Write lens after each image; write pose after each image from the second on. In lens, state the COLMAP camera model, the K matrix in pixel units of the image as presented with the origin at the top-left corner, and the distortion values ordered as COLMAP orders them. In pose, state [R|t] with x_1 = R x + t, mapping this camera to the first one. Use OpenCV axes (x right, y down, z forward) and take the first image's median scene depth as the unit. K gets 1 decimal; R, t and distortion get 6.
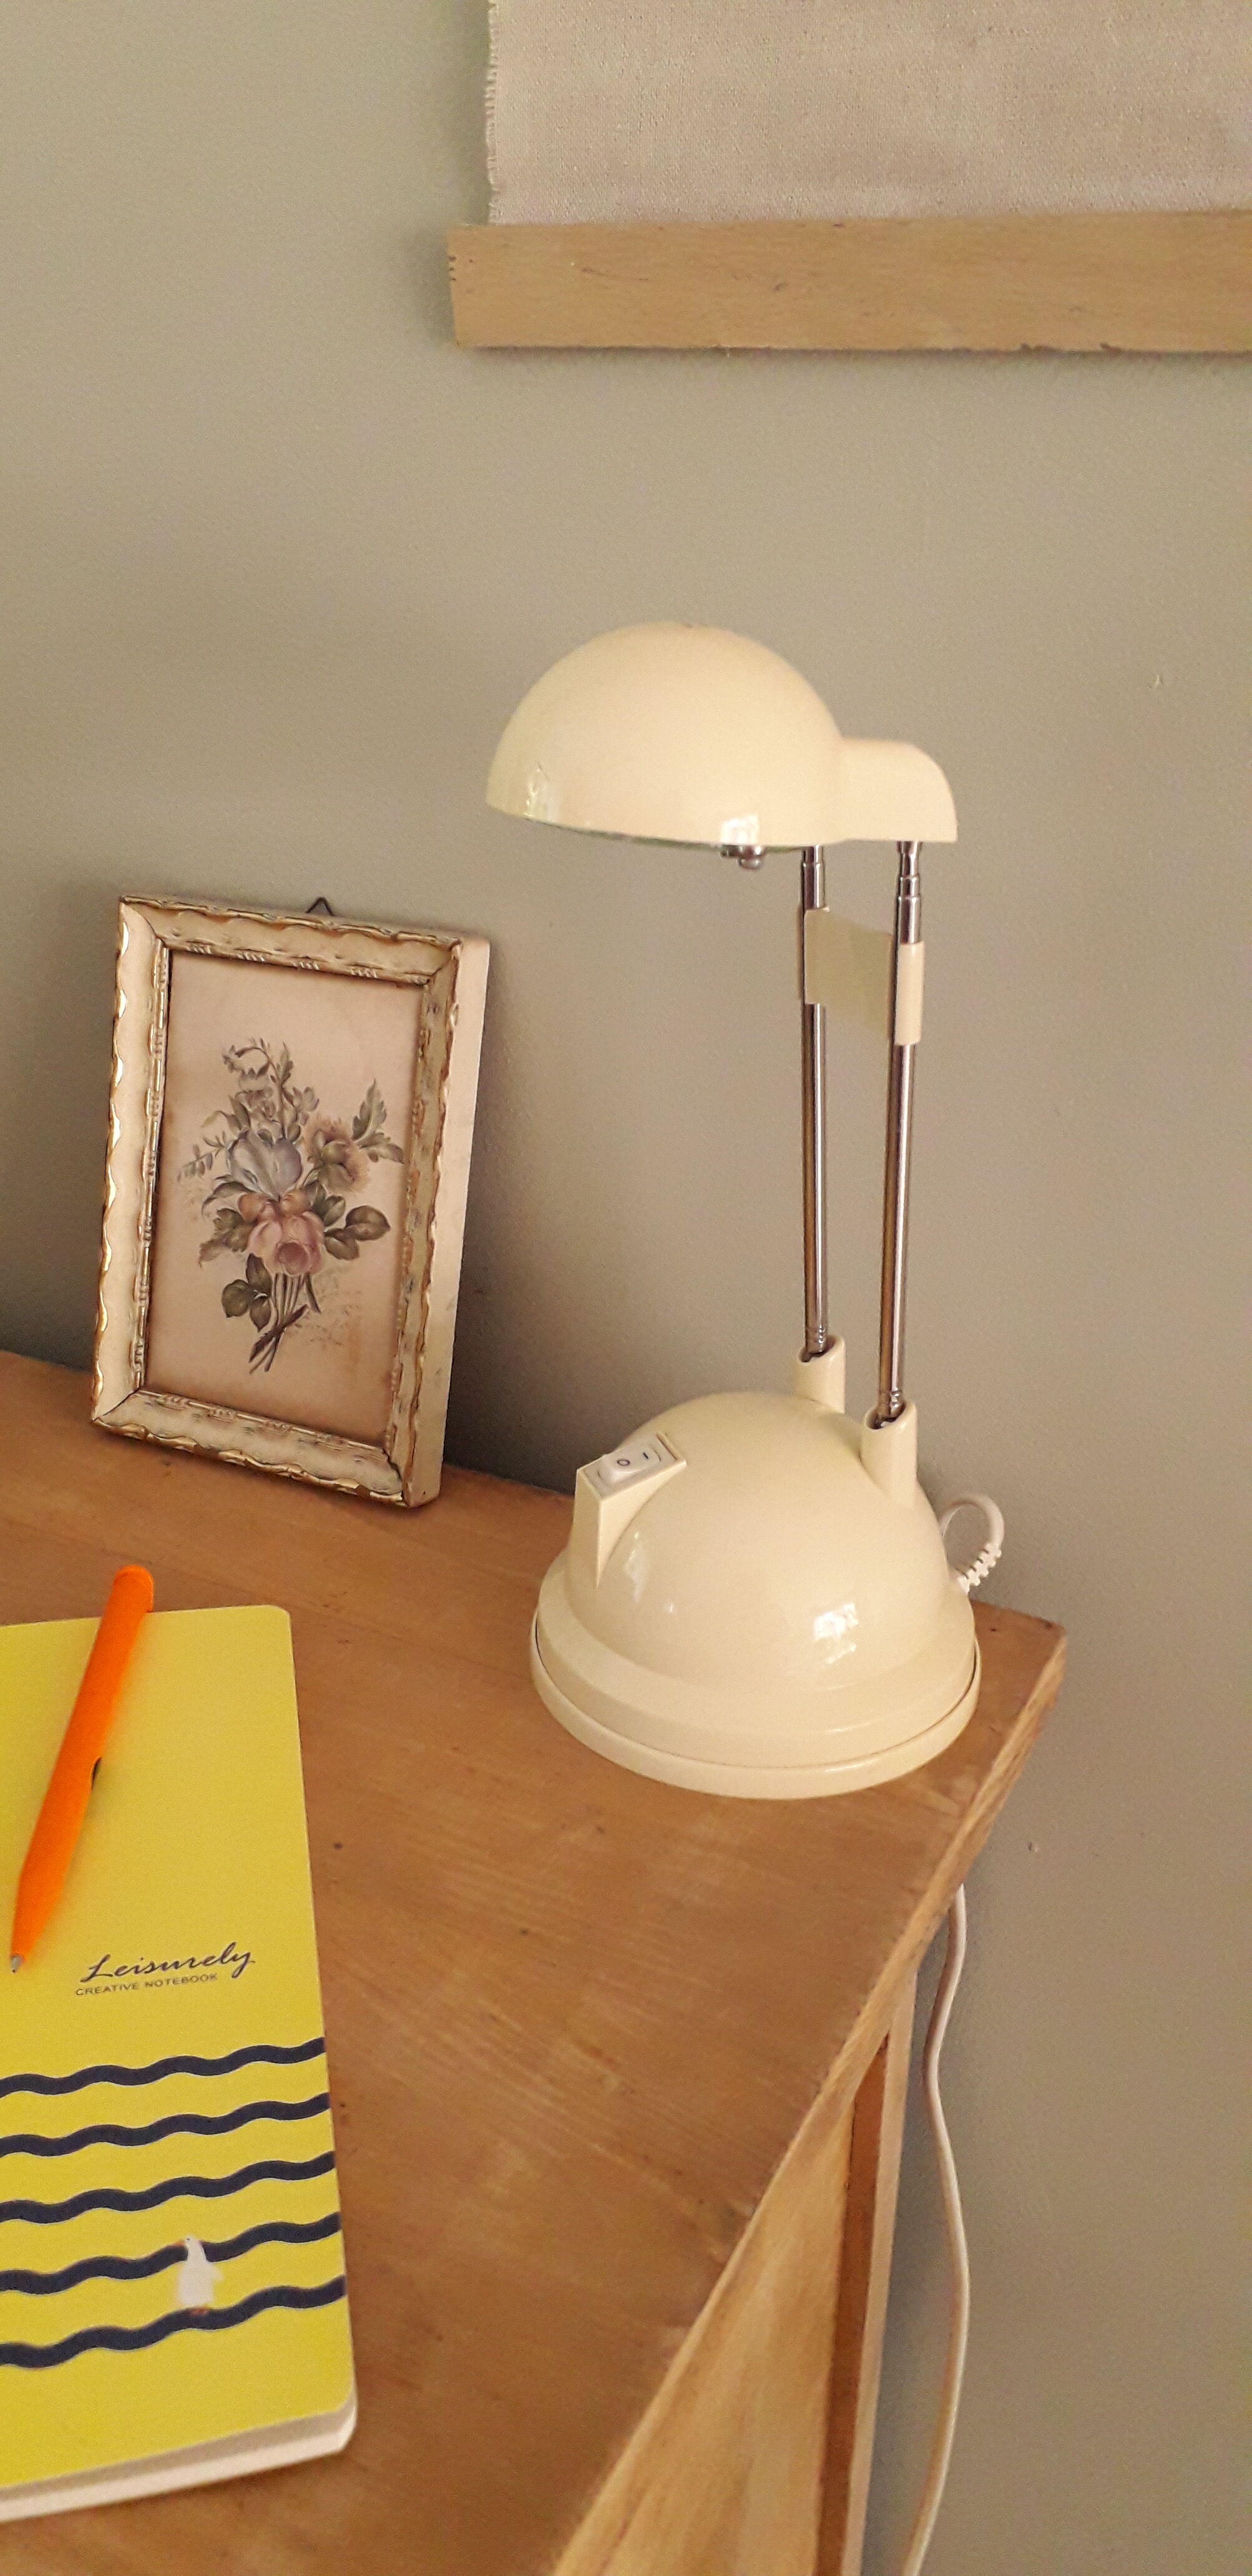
lens RADIAL K [[2184.3, 0, 626.0], [0, 2184.3, 1288.0], [0, 0, 1]] dist [0.003871, -0.001302]
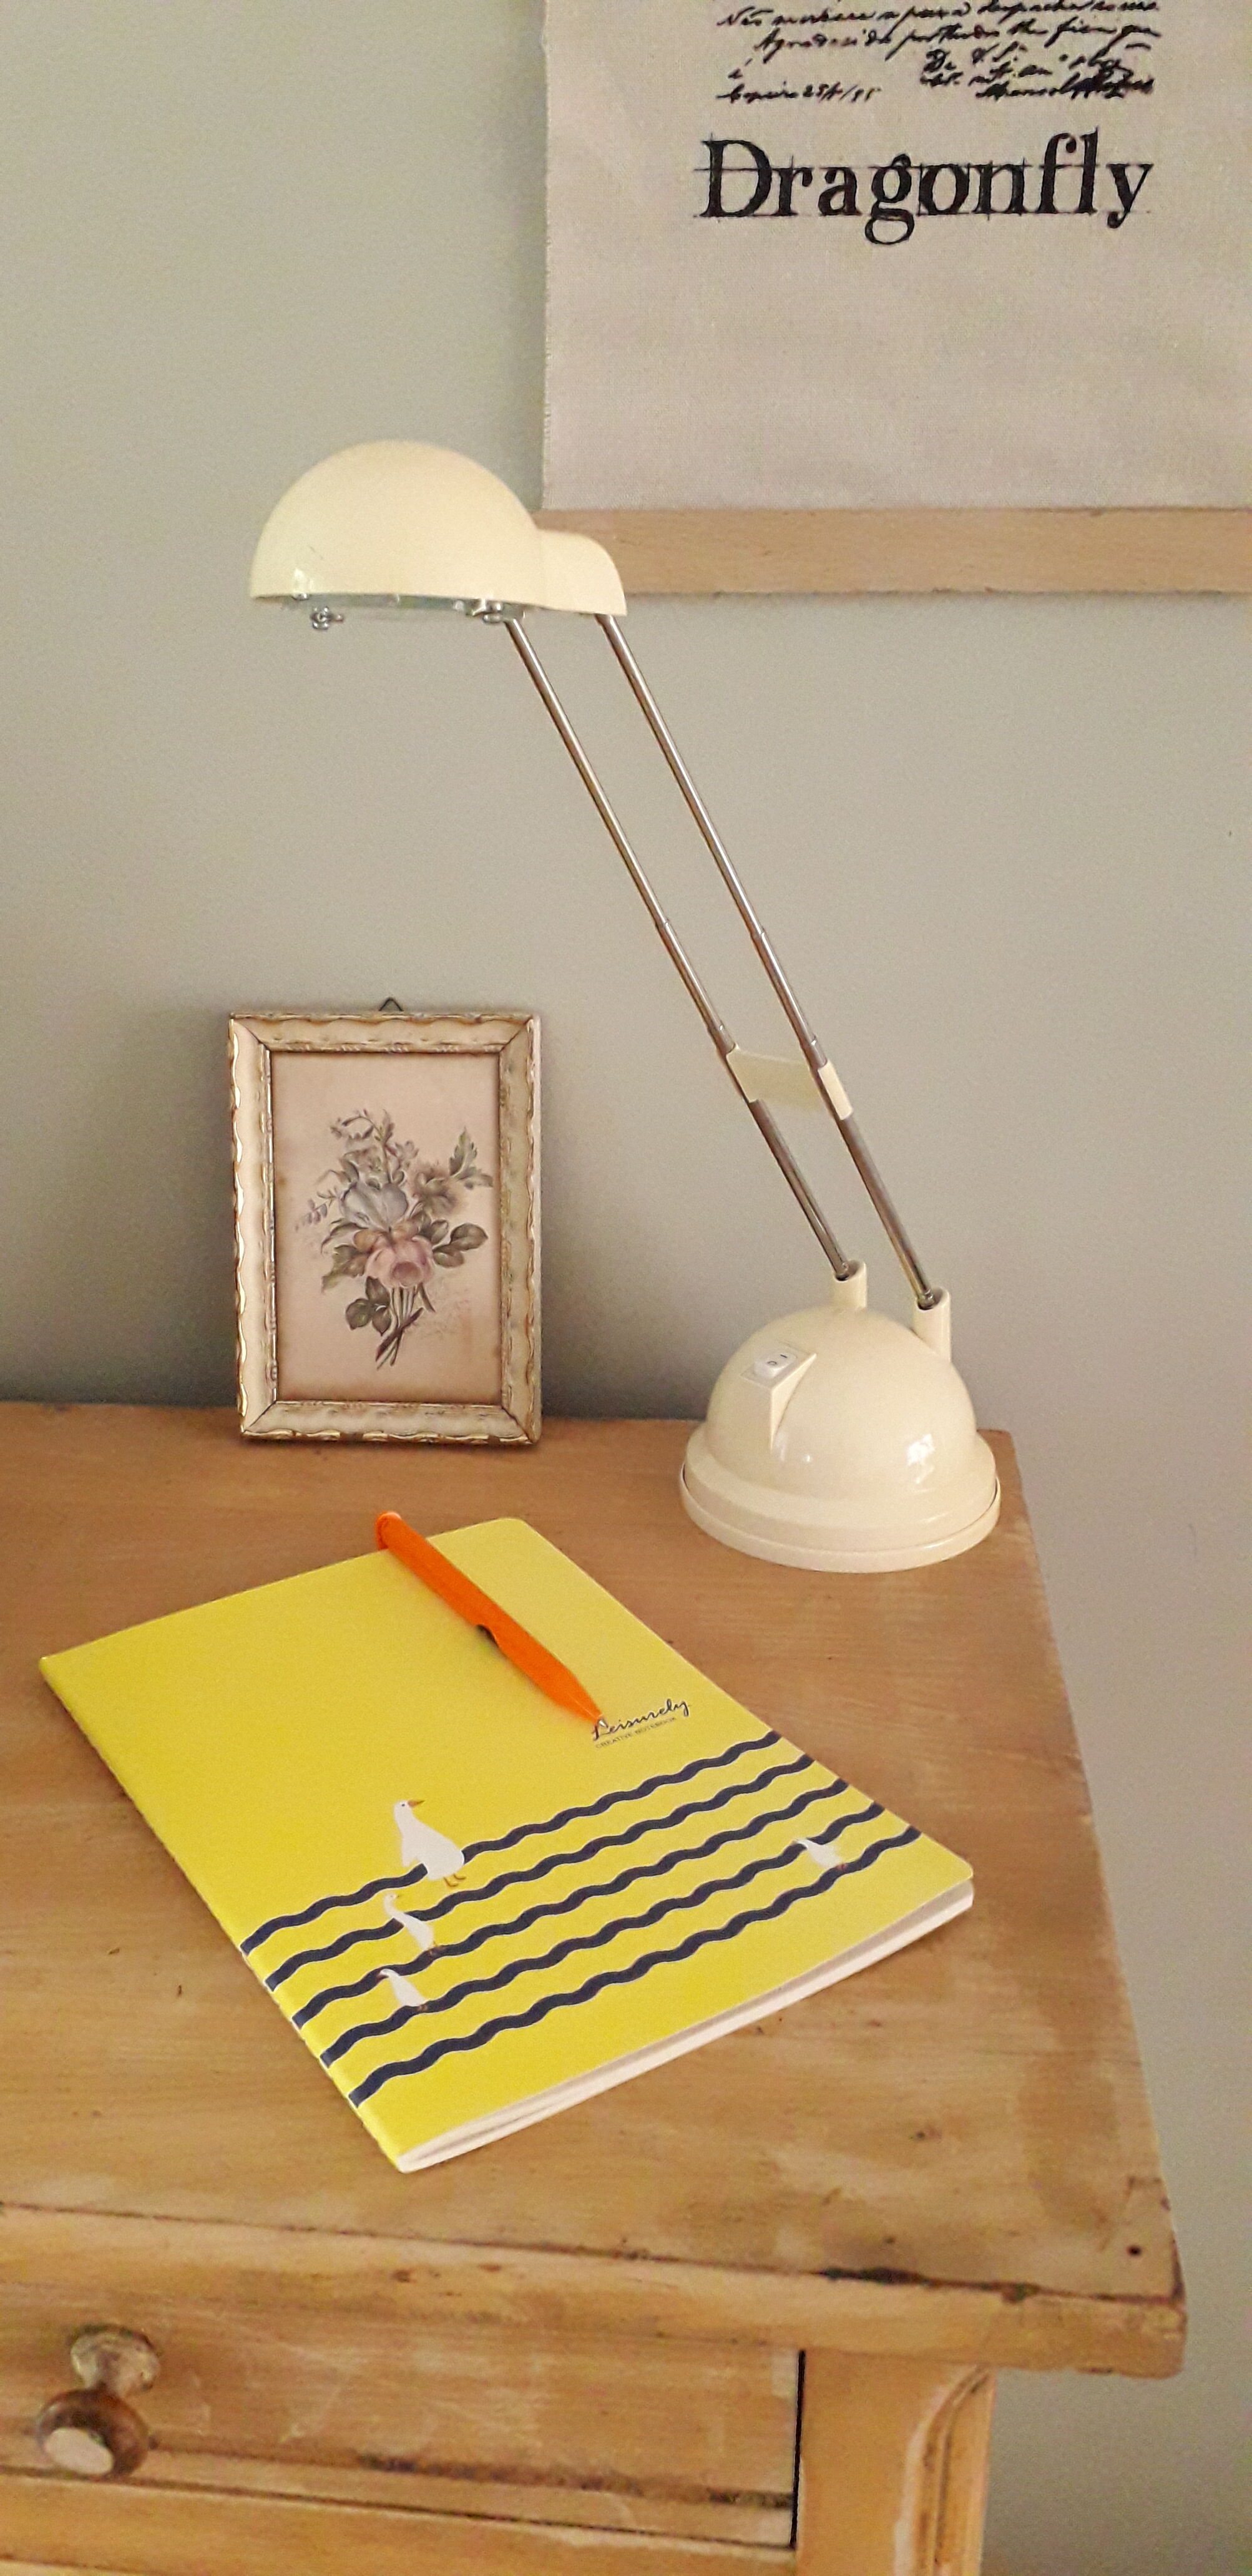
lens RADIAL K [[2184.3, 0, 626.0], [0, 2184.3, 1288.0], [0, 0, 1]] dist [0.003871, -0.001302]
pose [[0.921490, -0.150619, 0.358008, -0.502533], [0.165922, 0.986063, -0.012222, 0.032503], [-0.351178, 0.070663, 0.933638, -0.261595]]
